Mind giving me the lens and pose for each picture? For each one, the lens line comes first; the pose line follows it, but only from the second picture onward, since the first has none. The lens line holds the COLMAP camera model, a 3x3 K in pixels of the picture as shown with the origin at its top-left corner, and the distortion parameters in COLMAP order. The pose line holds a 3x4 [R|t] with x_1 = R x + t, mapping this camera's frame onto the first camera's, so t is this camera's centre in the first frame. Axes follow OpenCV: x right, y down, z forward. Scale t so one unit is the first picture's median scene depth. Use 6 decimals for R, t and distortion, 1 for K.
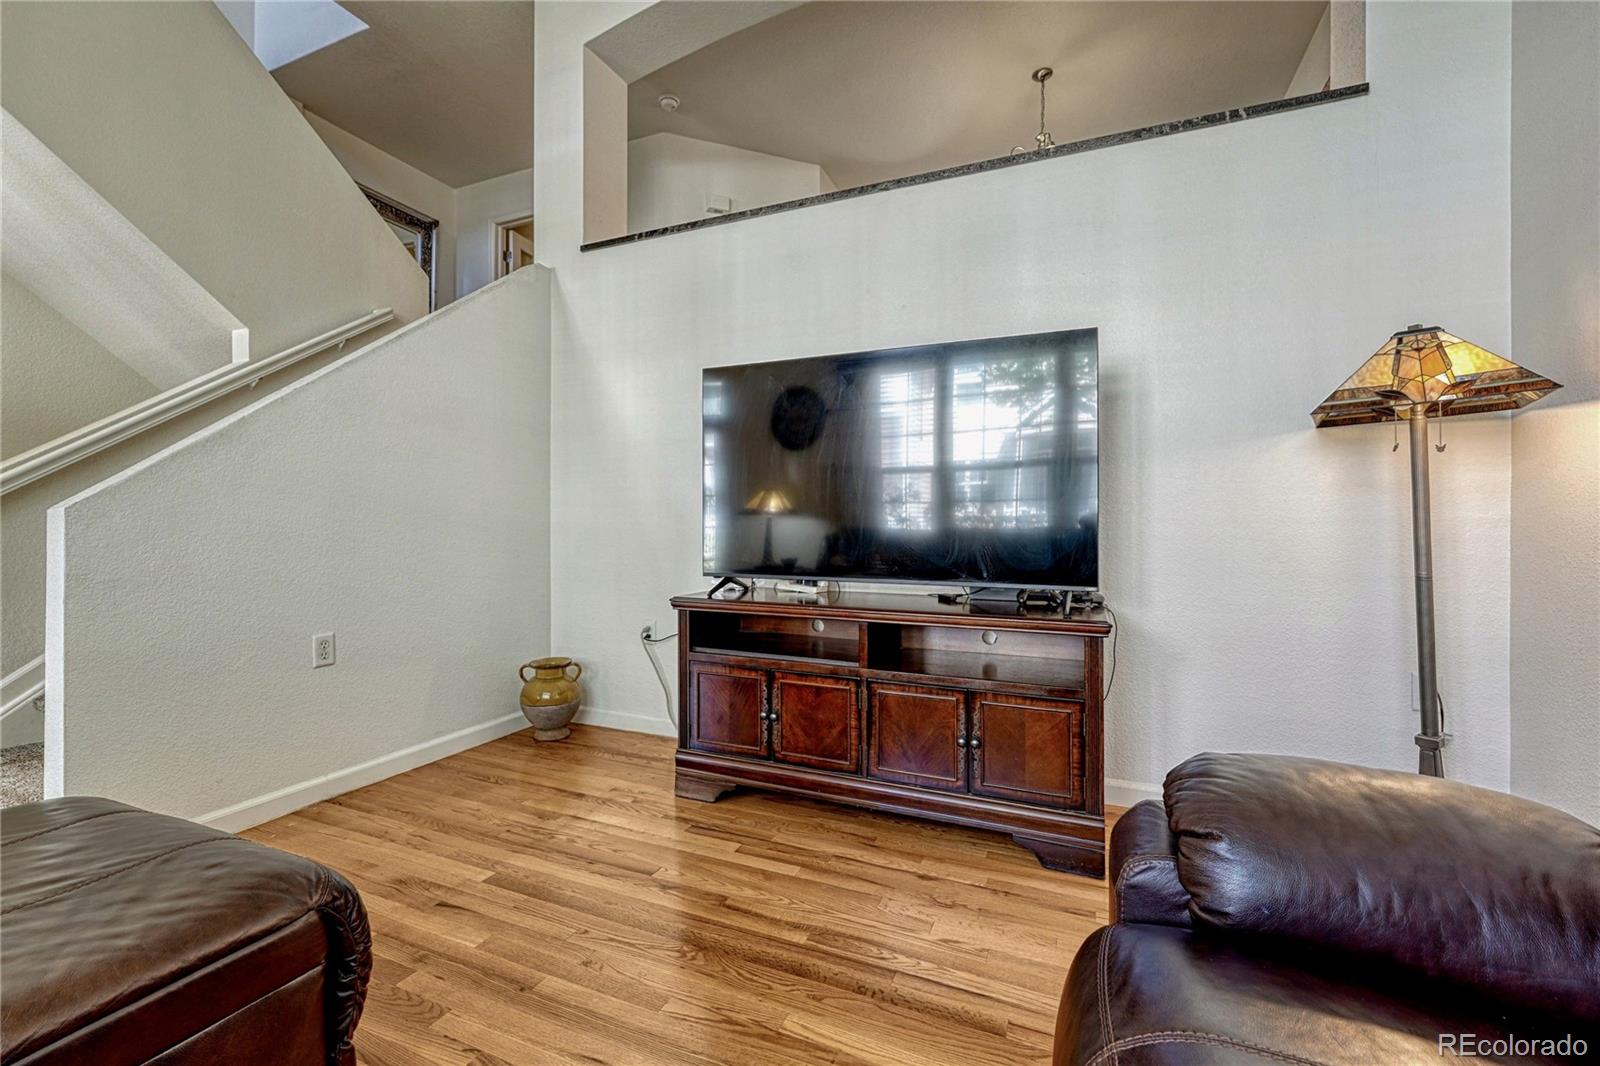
lens RADIAL K [[675.4, 0, 789.3], [0, 675.4, 533.5], [0, 0, 1]] dist [-0.010361, 0.000688]
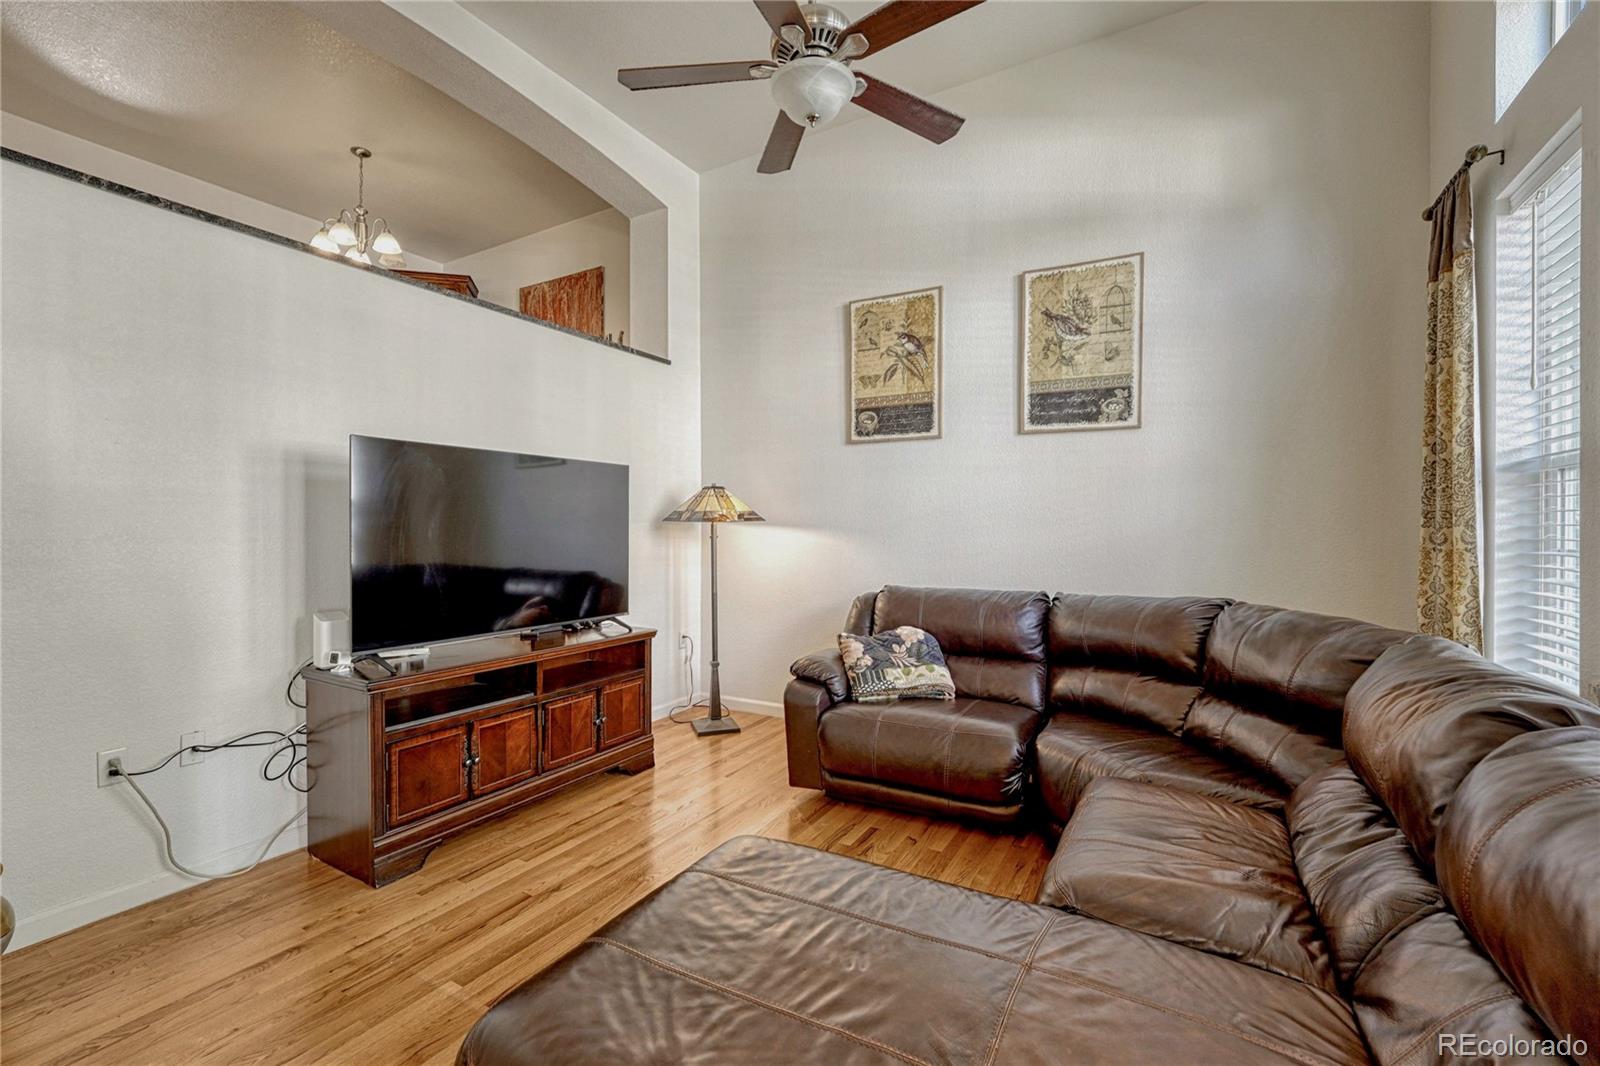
lens RADIAL K [[675.4, 0, 789.3], [0, 675.4, 533.5], [0, 0, 1]] dist [-0.010361, 0.000688]
pose [[0.129920, -0.016366, 0.991389, -1.098562], [0.008012, 0.999848, 0.015456, -0.134384], [-0.991492, 0.005935, 0.130031, 0.307919]]
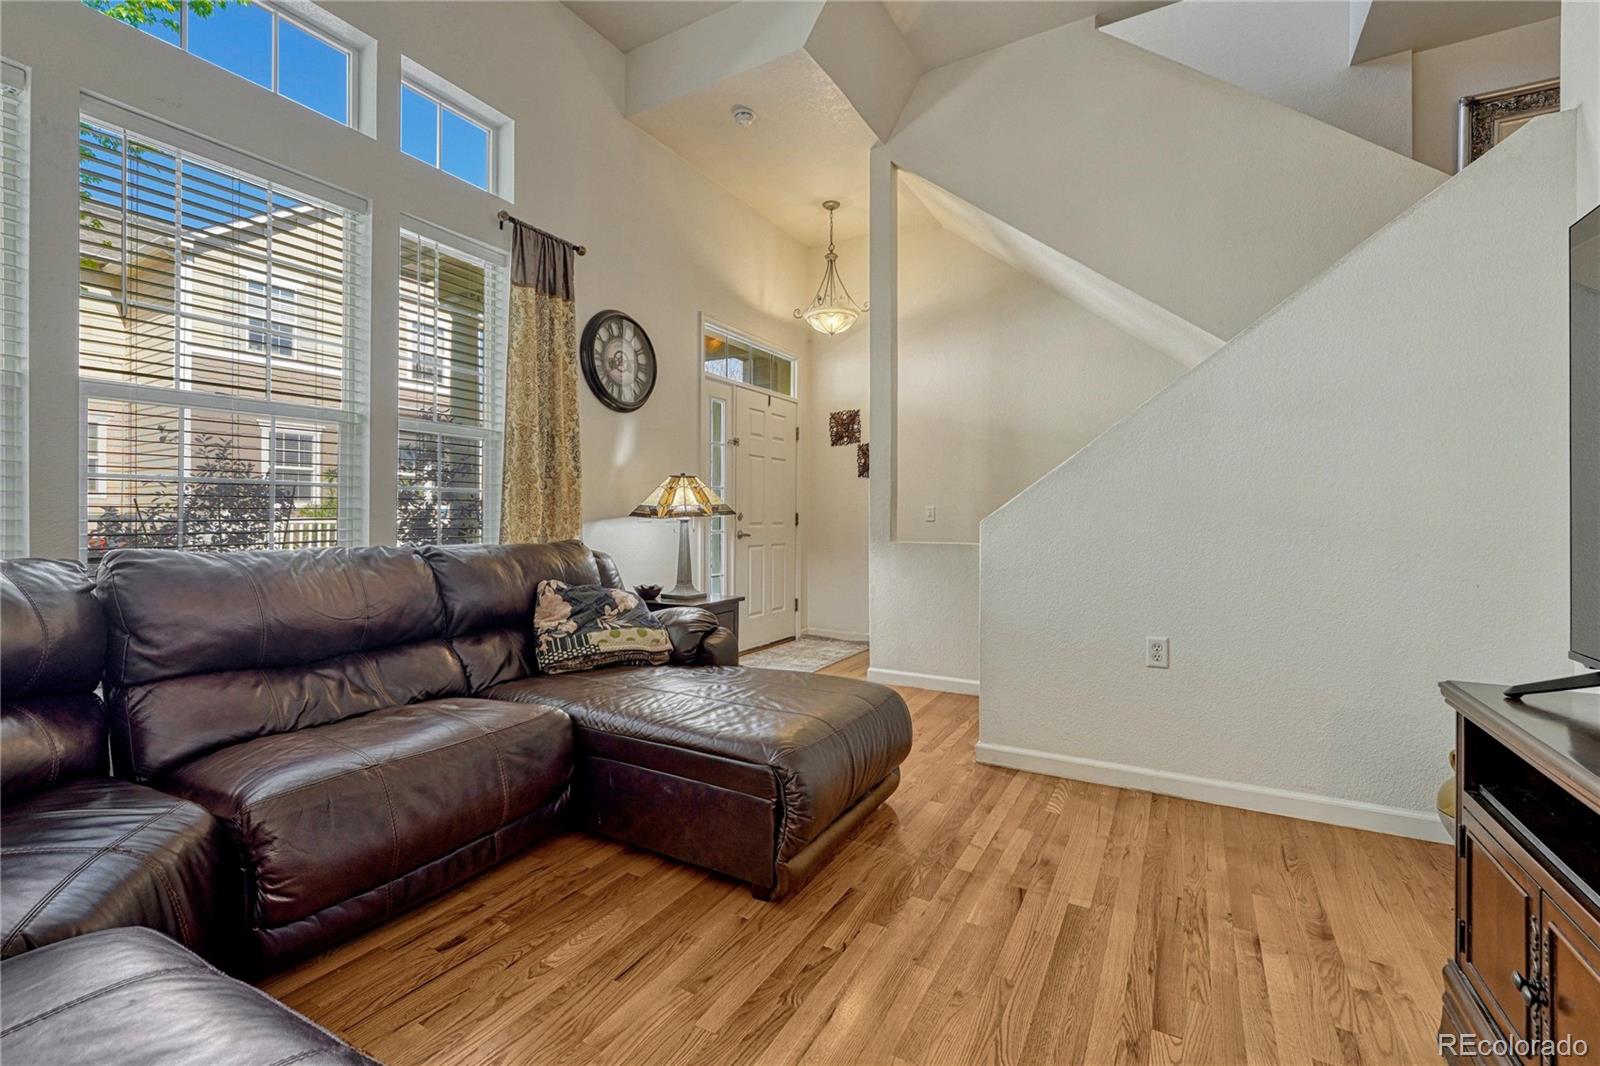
lens RADIAL K [[695.8, 0, 797.9], [0, 695.8, 520.4], [0, 0, 1]] dist [0.000776, 0.000077]
pose [[-0.107558, 0.003778, -0.994192, 0.480411], [-0.007357, 0.999962, 0.004596, -0.037733], [0.994172, 0.007809, -0.107526, 0.567047]]
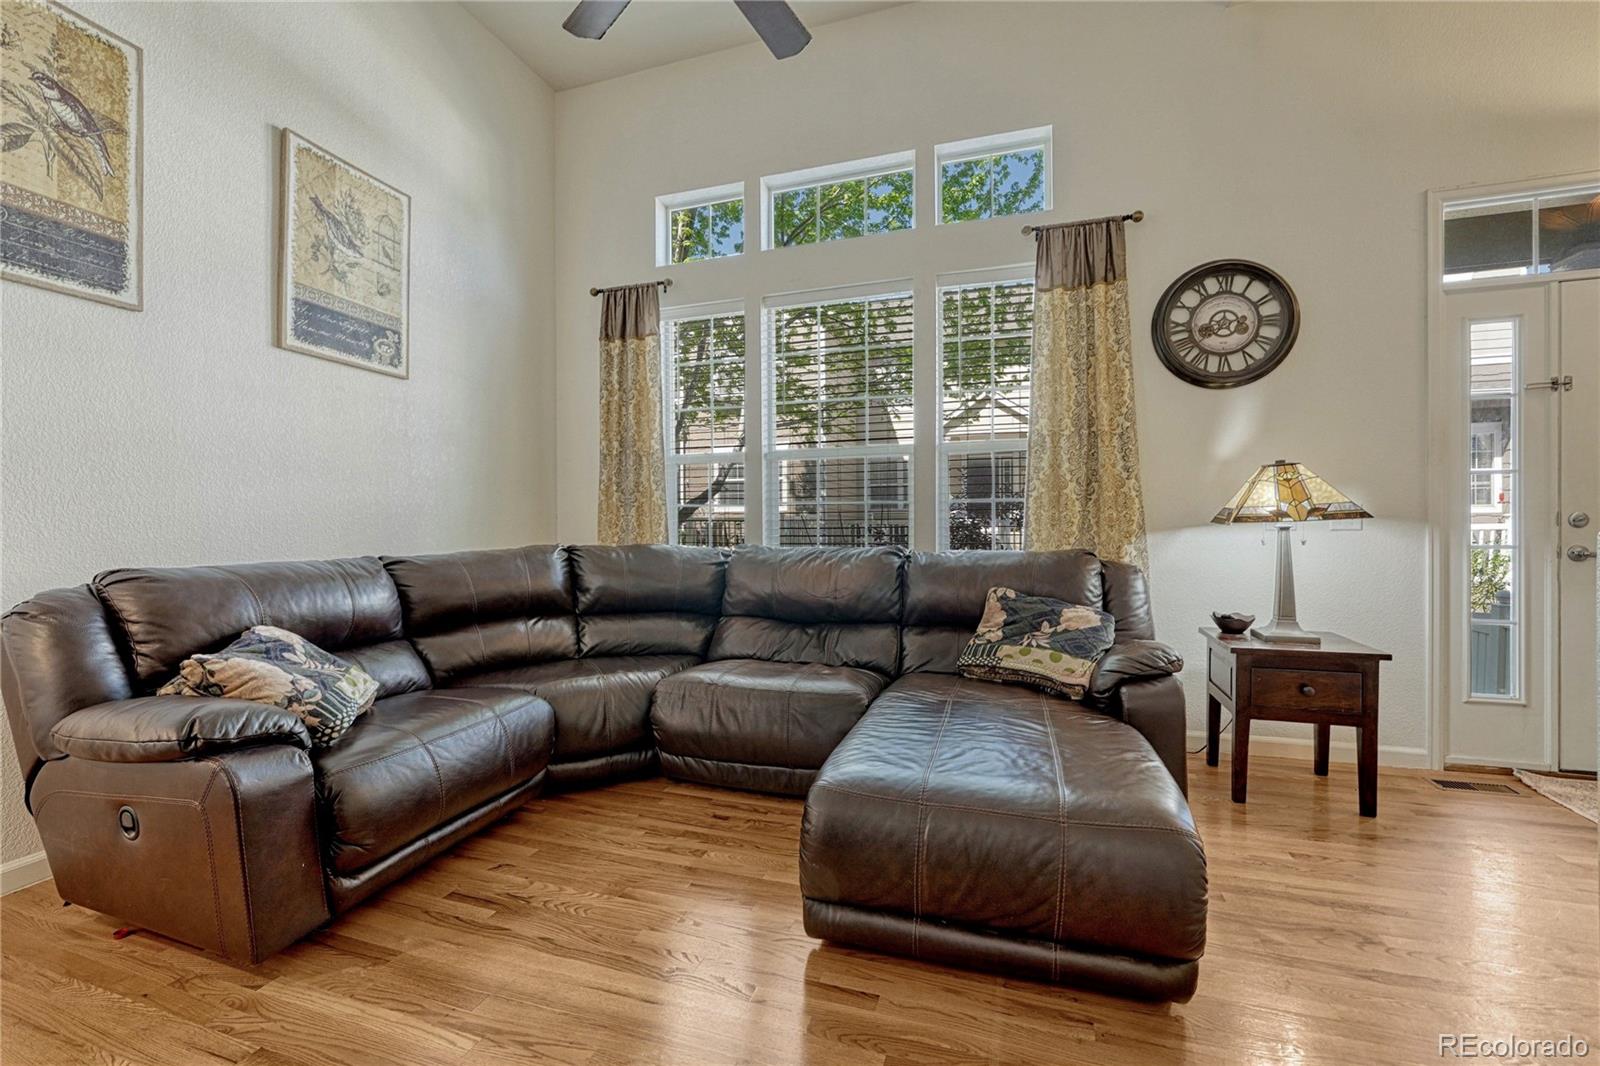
lens RADIAL K [[675.4, 0, 789.3], [0, 675.4, 533.5], [0, 0, 1]] dist [-0.010361, 0.000688]
pose [[-0.997375, 0.005015, -0.072230, -0.240198], [0.004003, 0.999892, 0.014141, -0.037226], [0.072293, 0.013815, -0.997288, 1.166230]]
